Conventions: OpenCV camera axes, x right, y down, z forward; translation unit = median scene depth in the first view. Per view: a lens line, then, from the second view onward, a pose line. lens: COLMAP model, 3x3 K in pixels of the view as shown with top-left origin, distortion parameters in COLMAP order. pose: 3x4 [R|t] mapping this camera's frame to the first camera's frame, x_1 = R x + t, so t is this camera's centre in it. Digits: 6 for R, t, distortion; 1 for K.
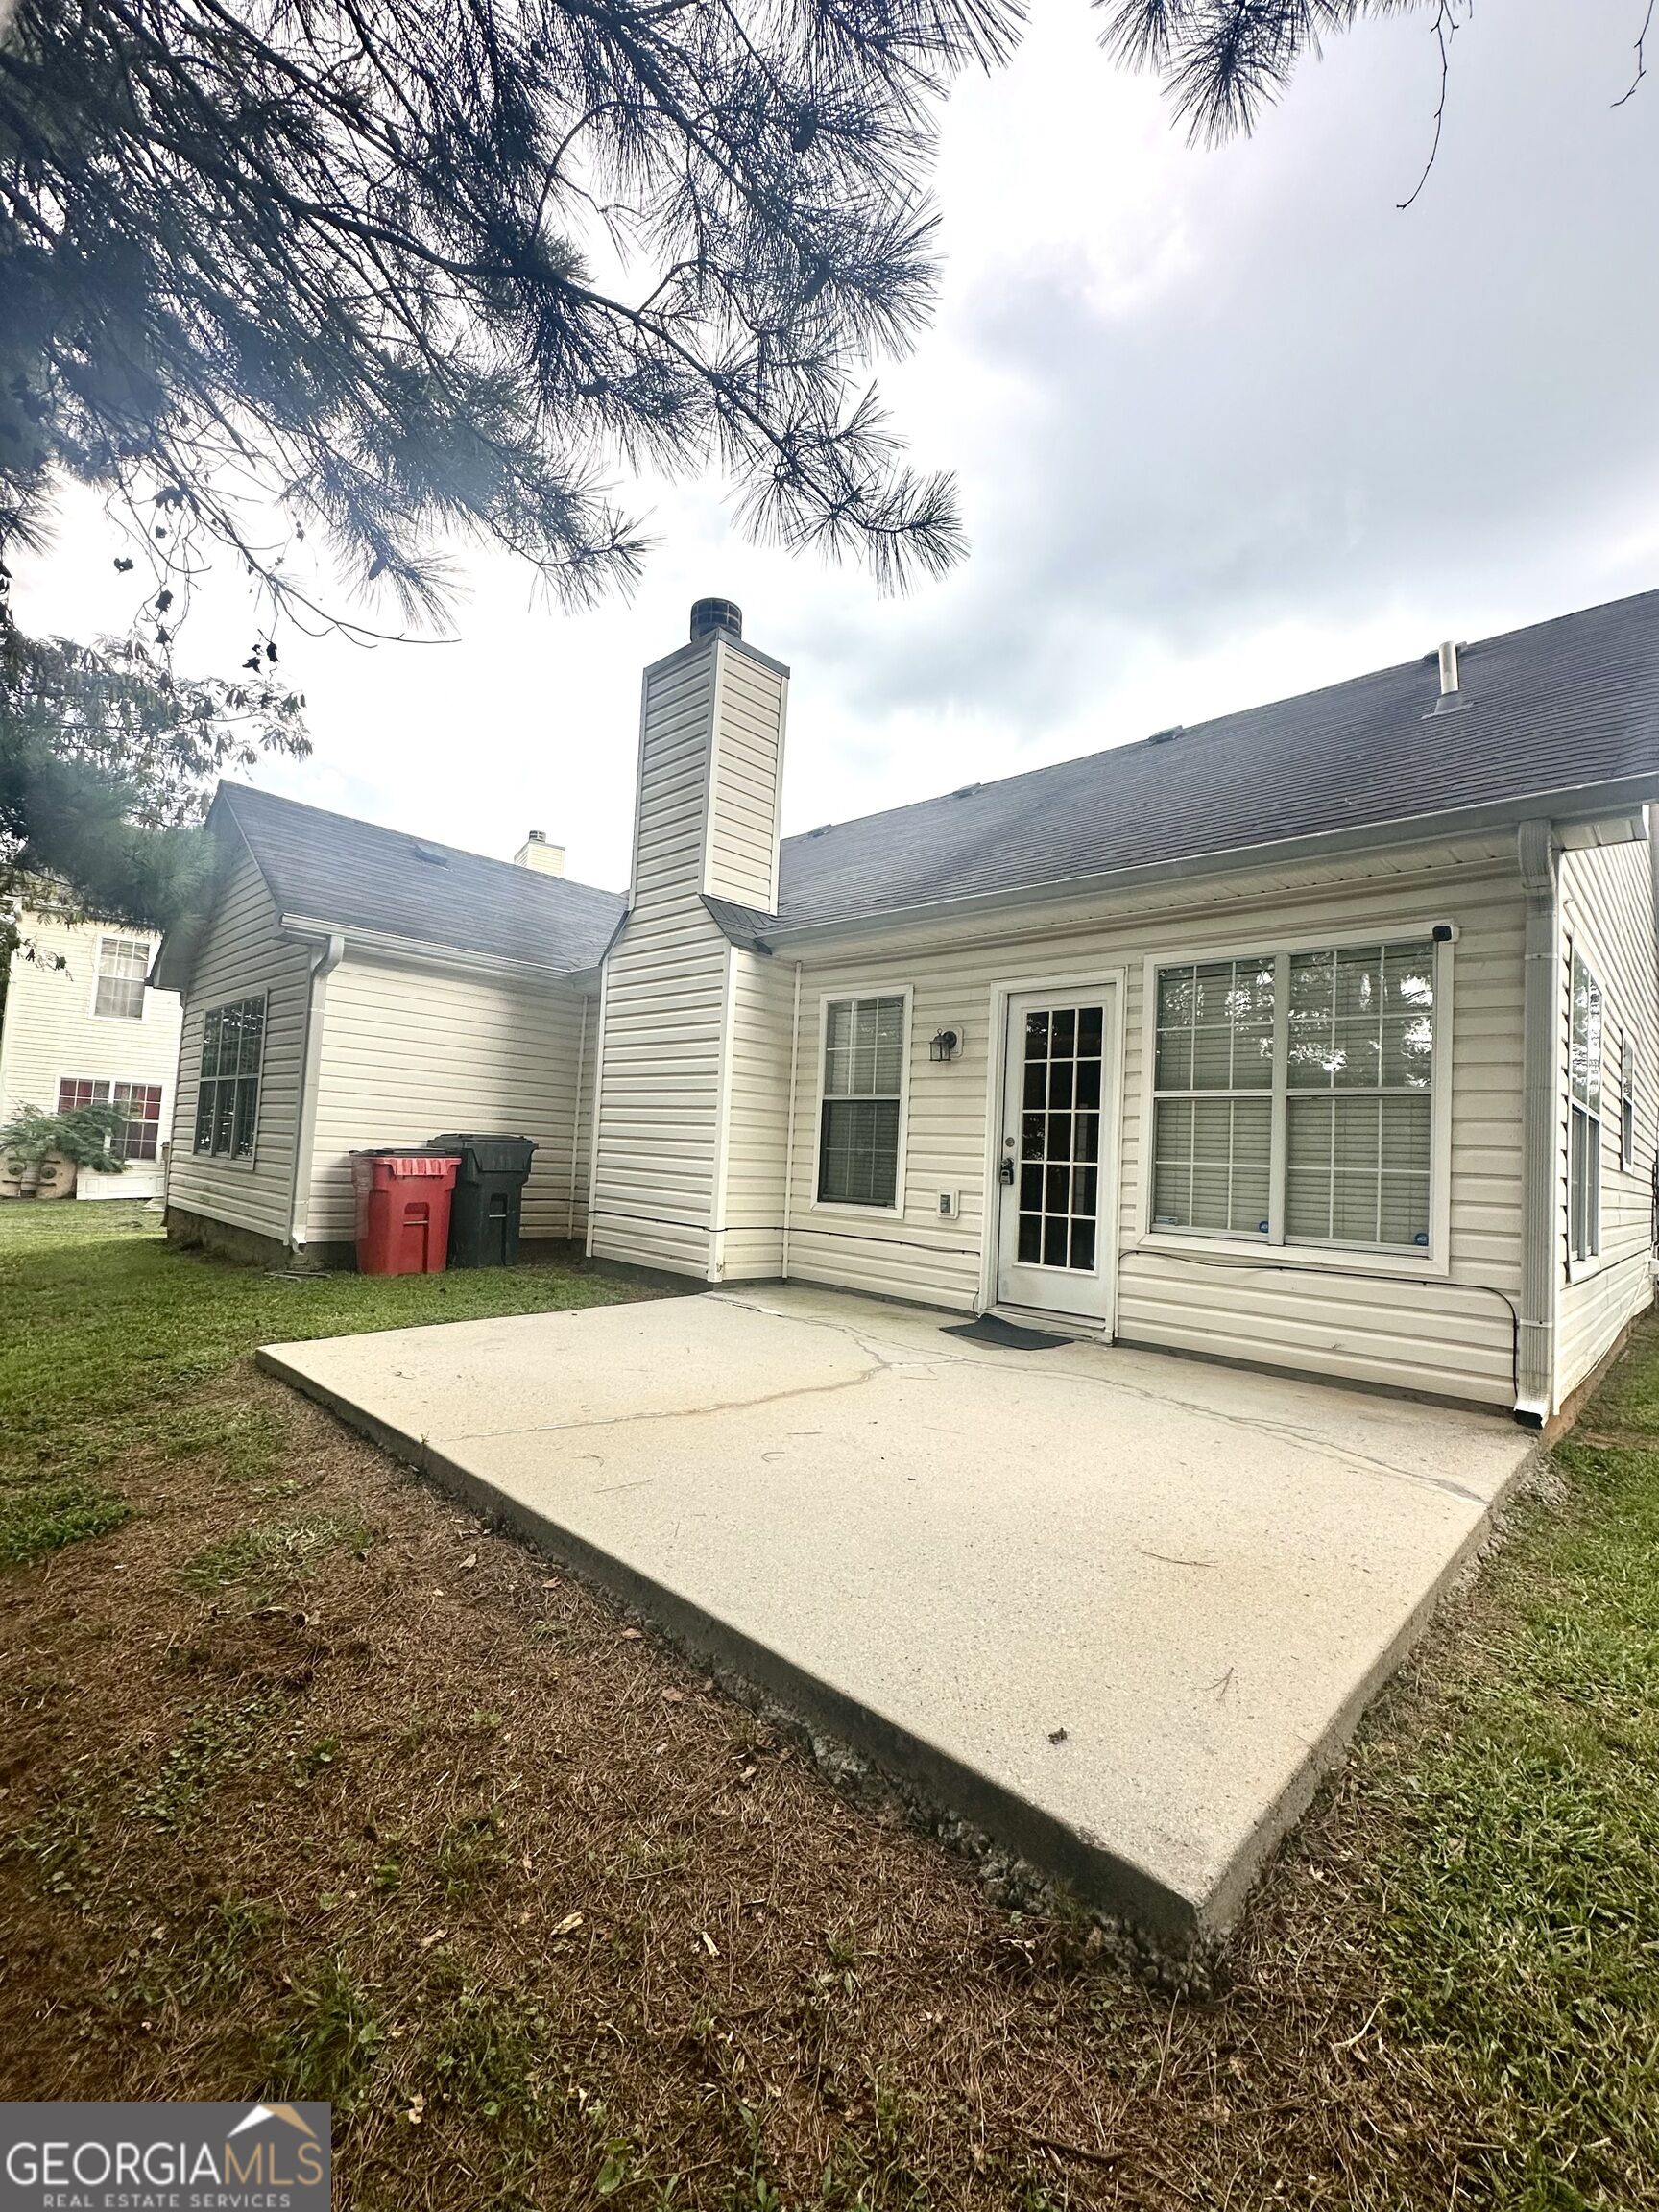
lens RADIAL K [[935.0, 0, 831.6], [0, 935.0, 1102.9], [0, 0, 1]] dist [0.000123, 0.000441]
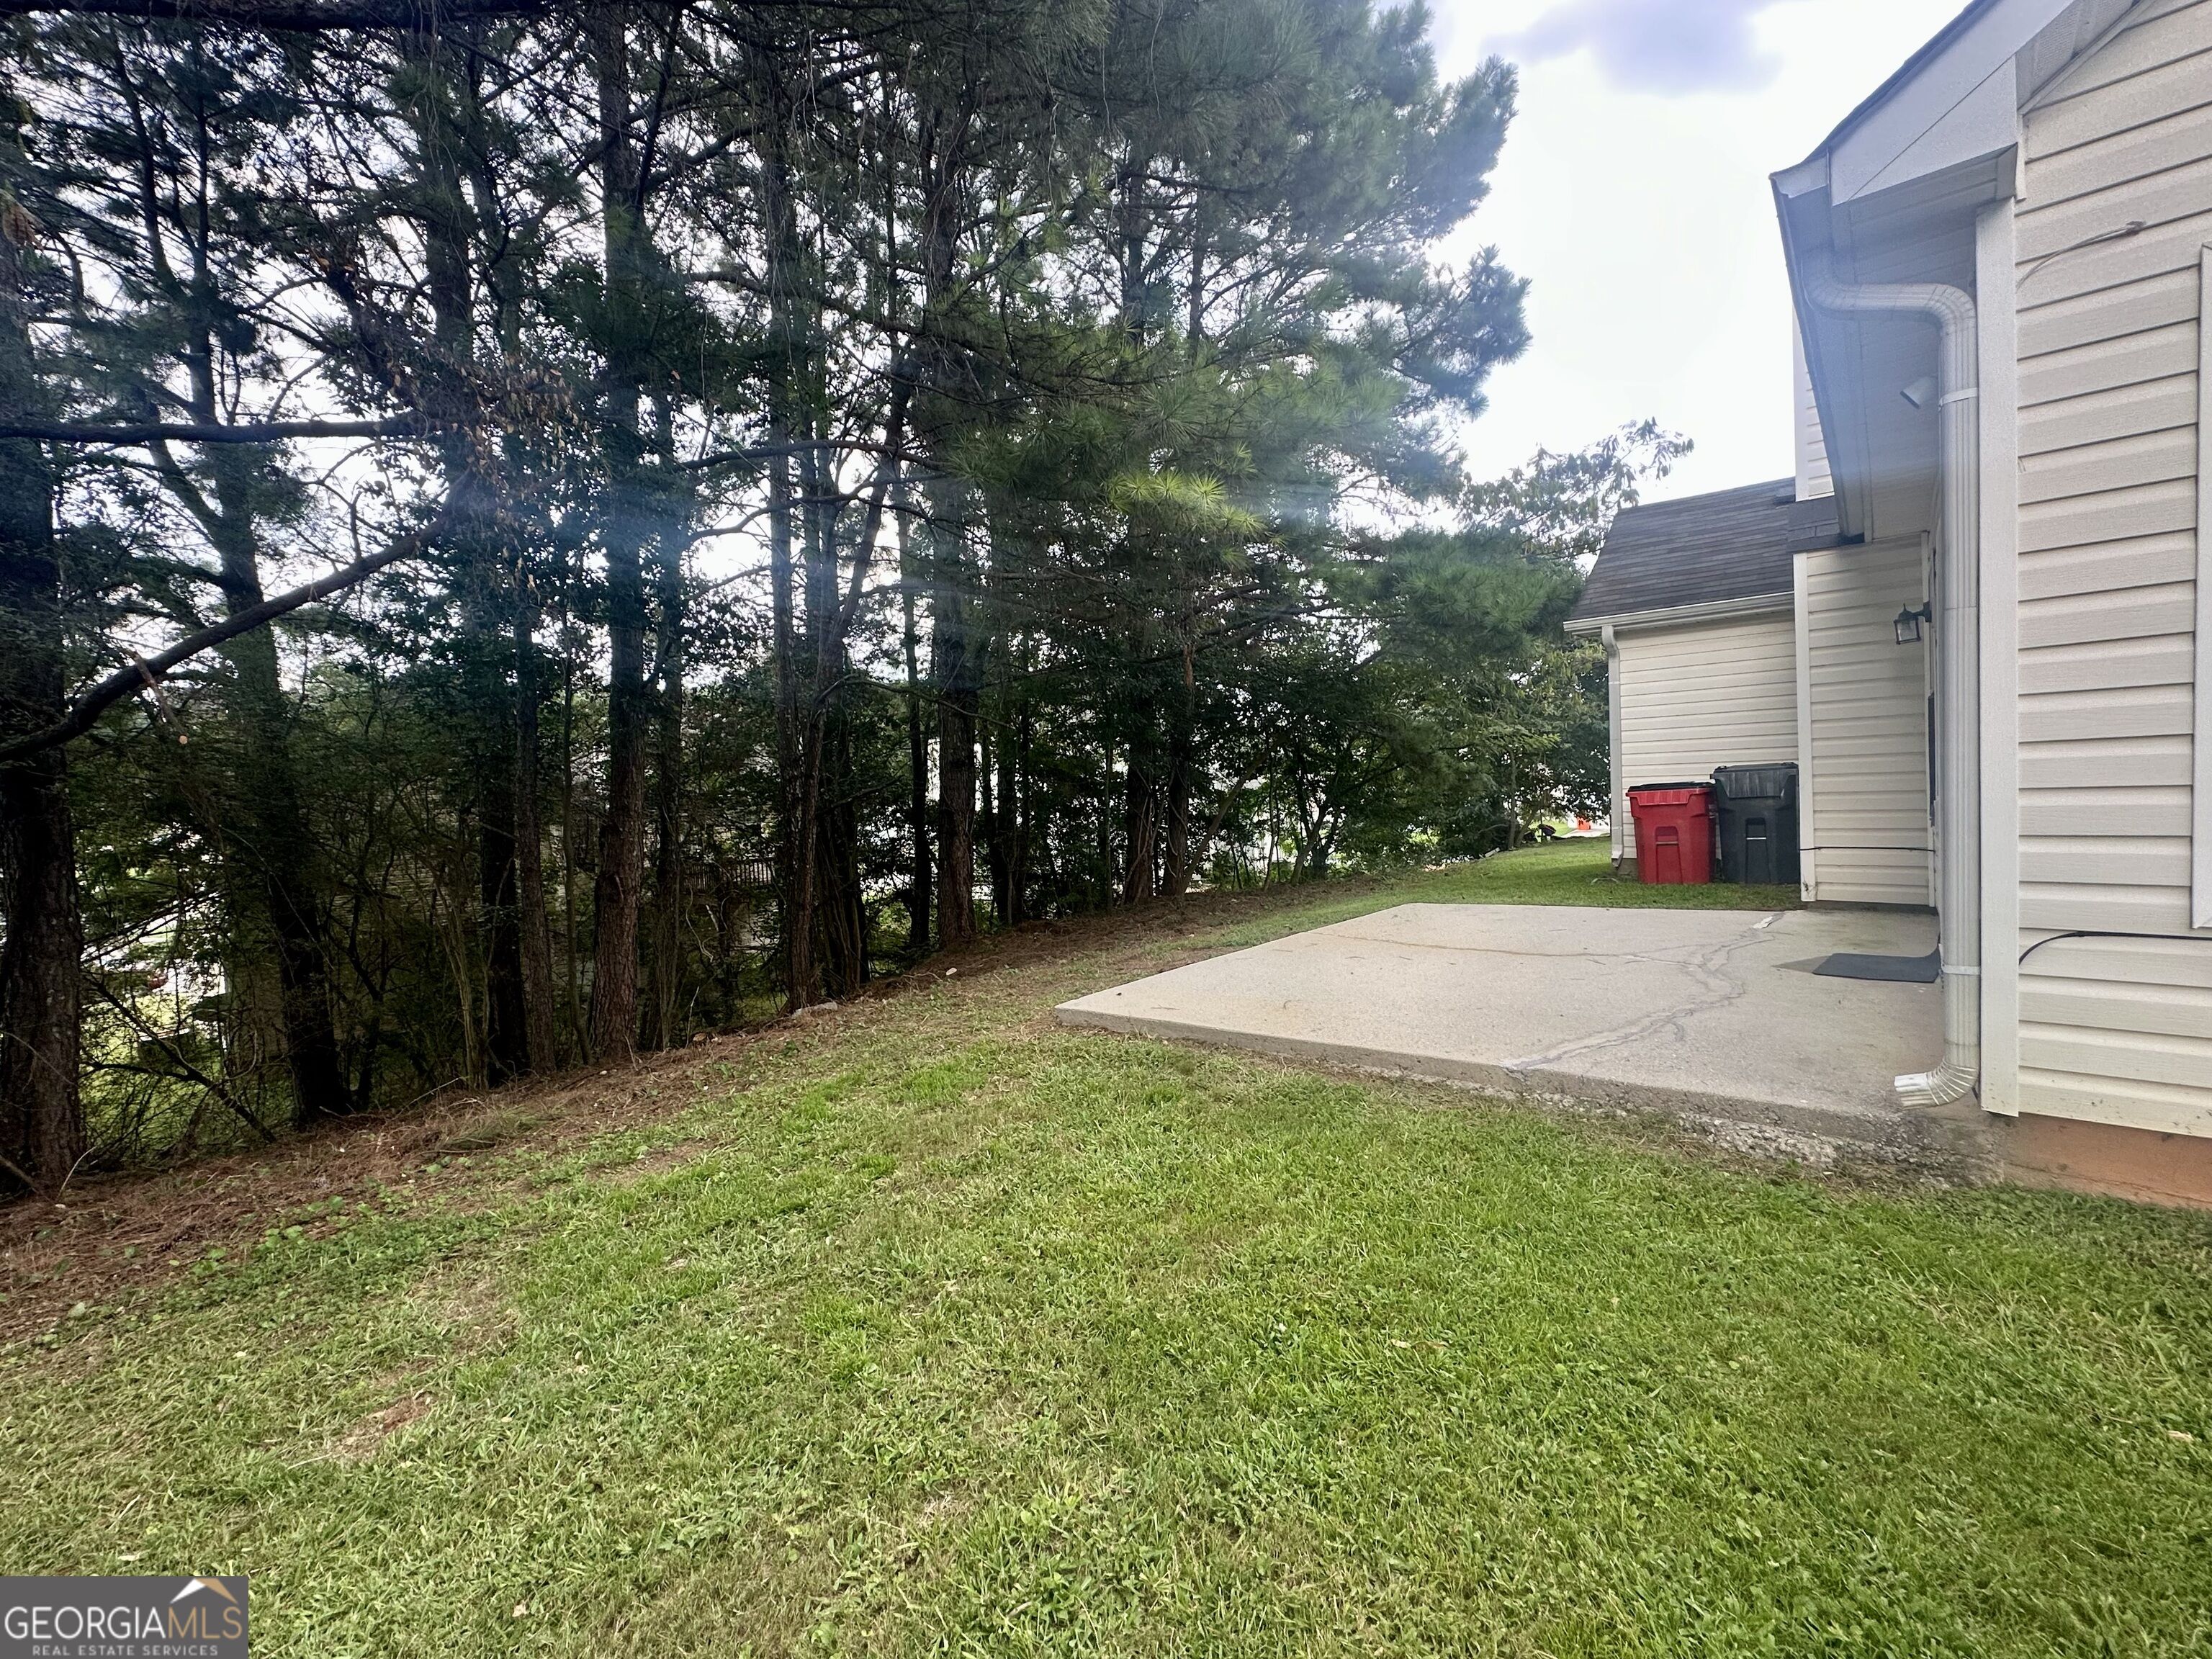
lens RADIAL K [[935.0, 0, 1107.9], [0, 935.0, 831.7], [0, 0, 1]] dist [0.000123, 0.000441]
pose [[0.060061, -0.009468, -0.998150, 0.789440], [0.105630, 0.994401, -0.003077, 0.042497], [0.992590, -0.105250, 0.060725, 0.205877]]
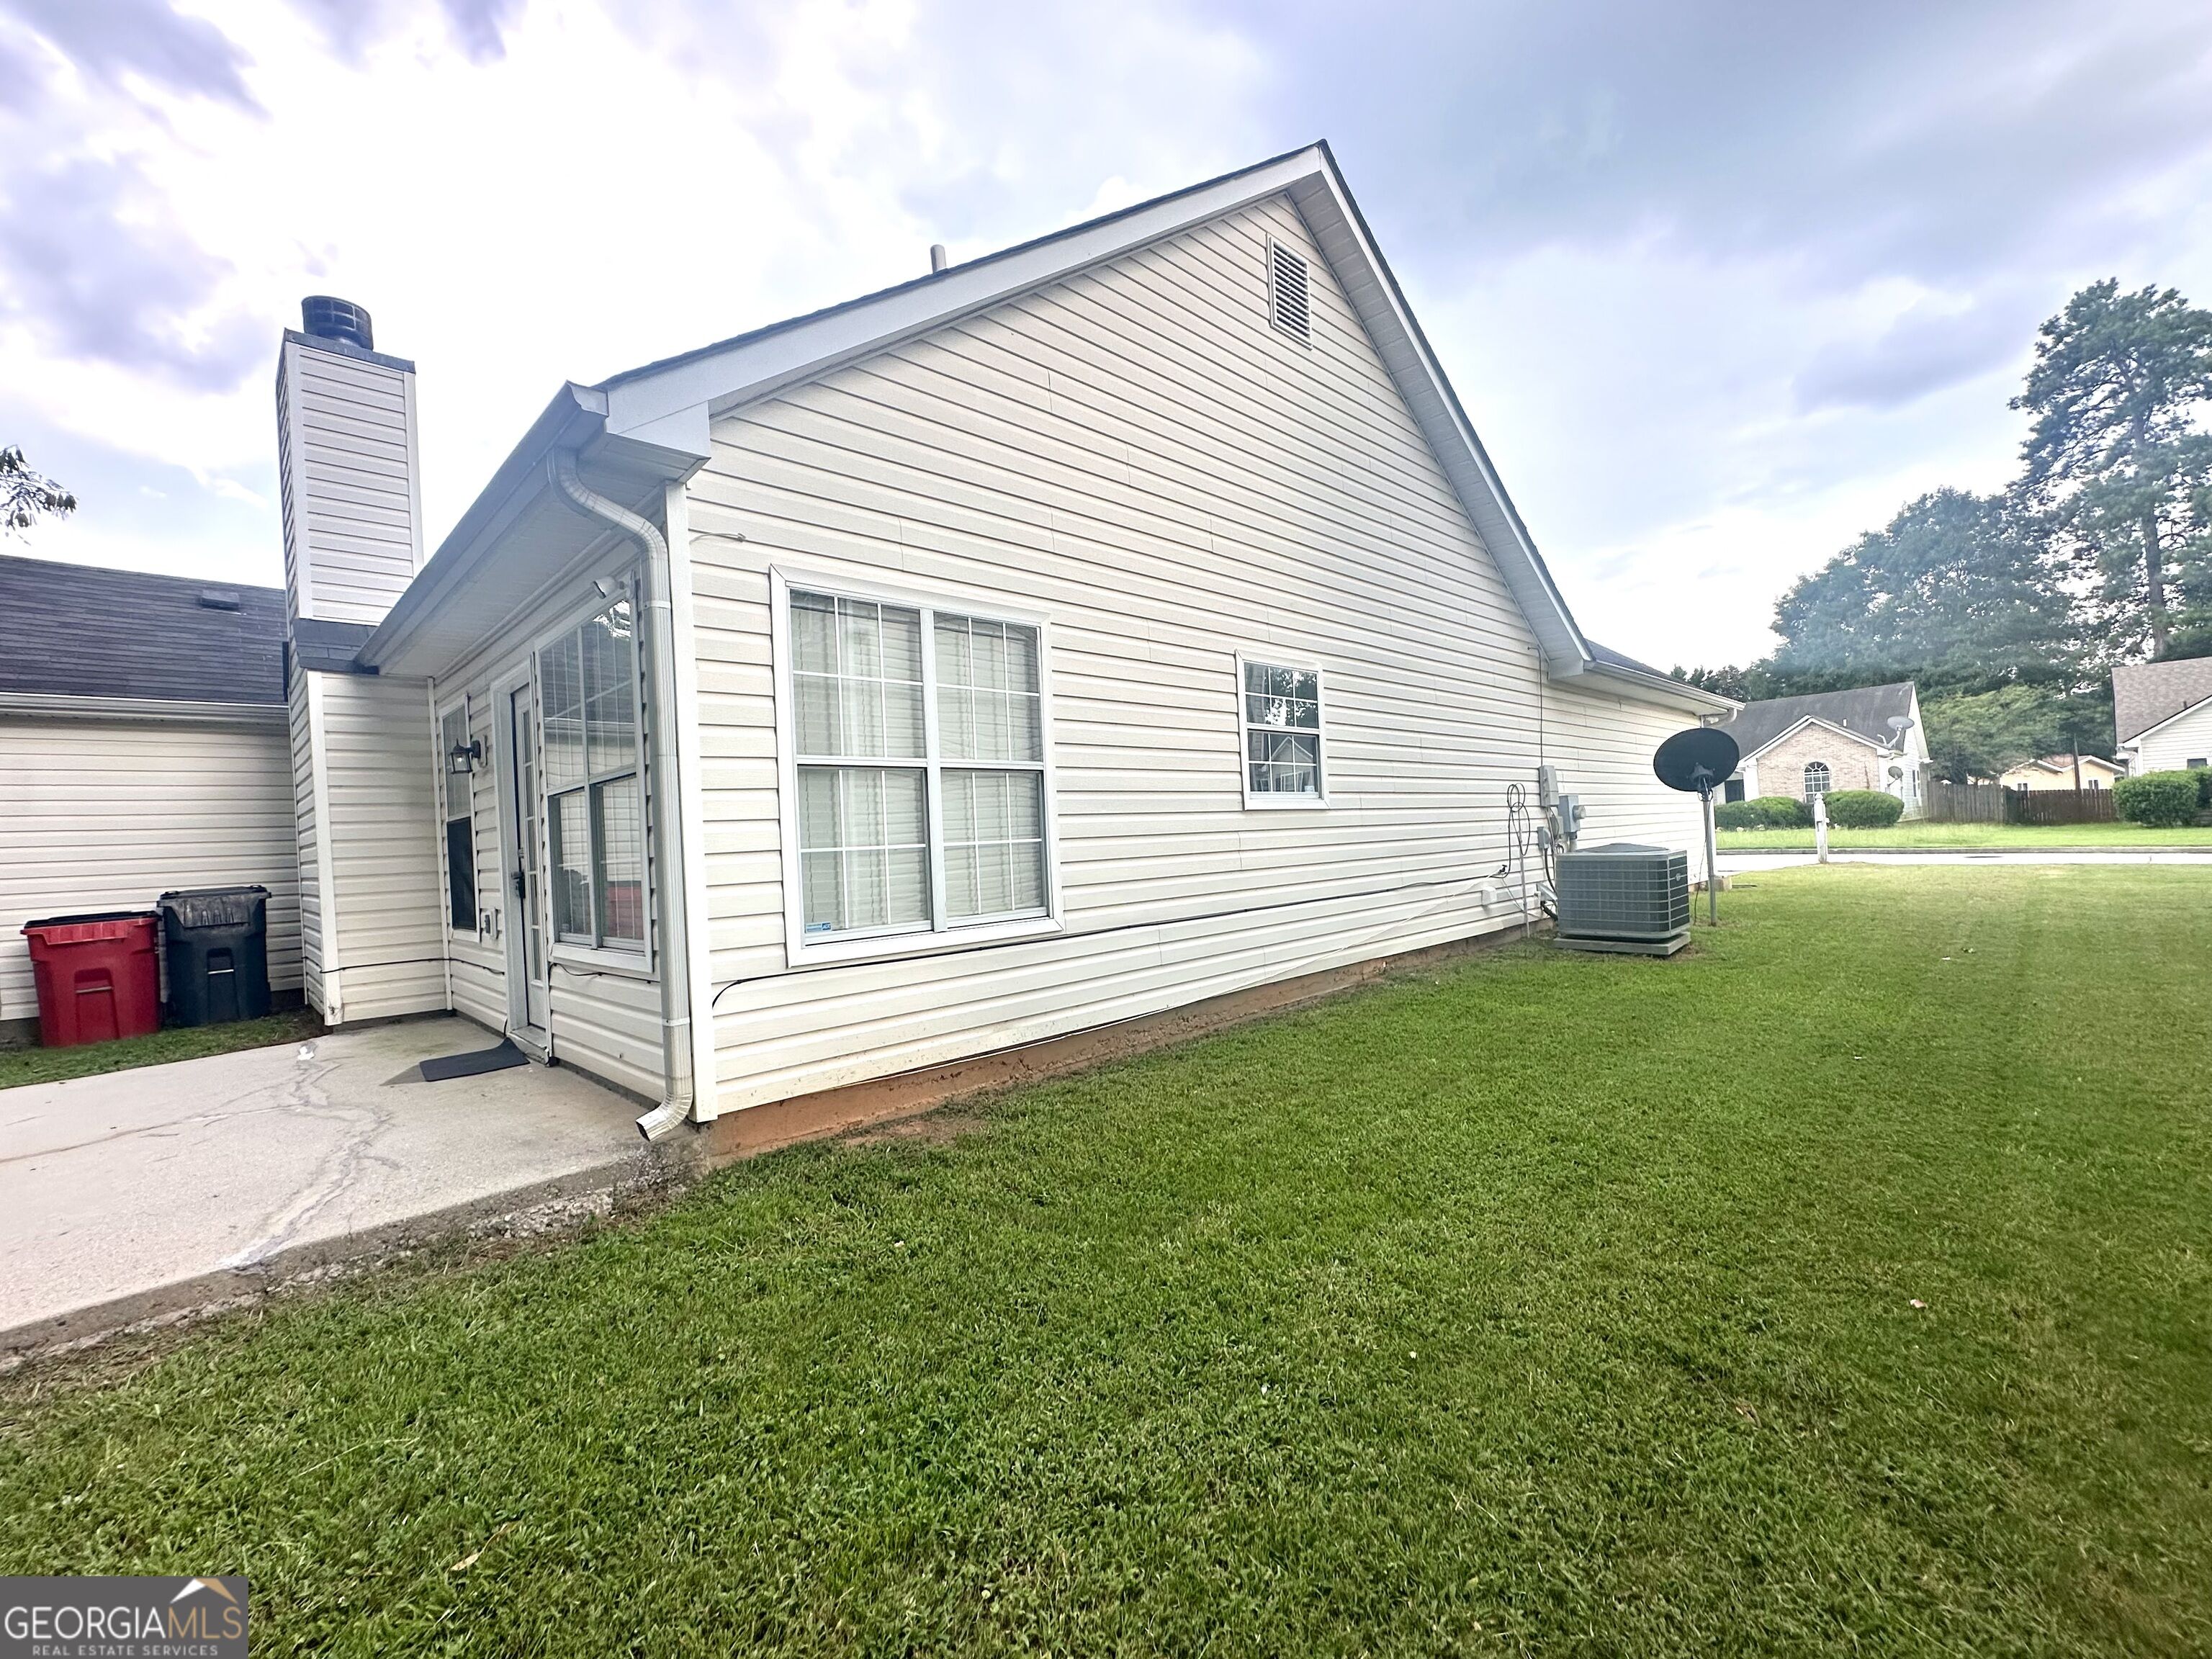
lens RADIAL K [[935.0, 0, 1106.4], [0, 935.0, 825.8], [0, 0, 1]] dist [0.000123, 0.000441]
pose [[0.994002, -0.105021, -0.030510, 0.688818], [0.106301, 0.993365, 0.043891, 0.030195], [0.025698, -0.046871, 0.998570, 0.069410]]
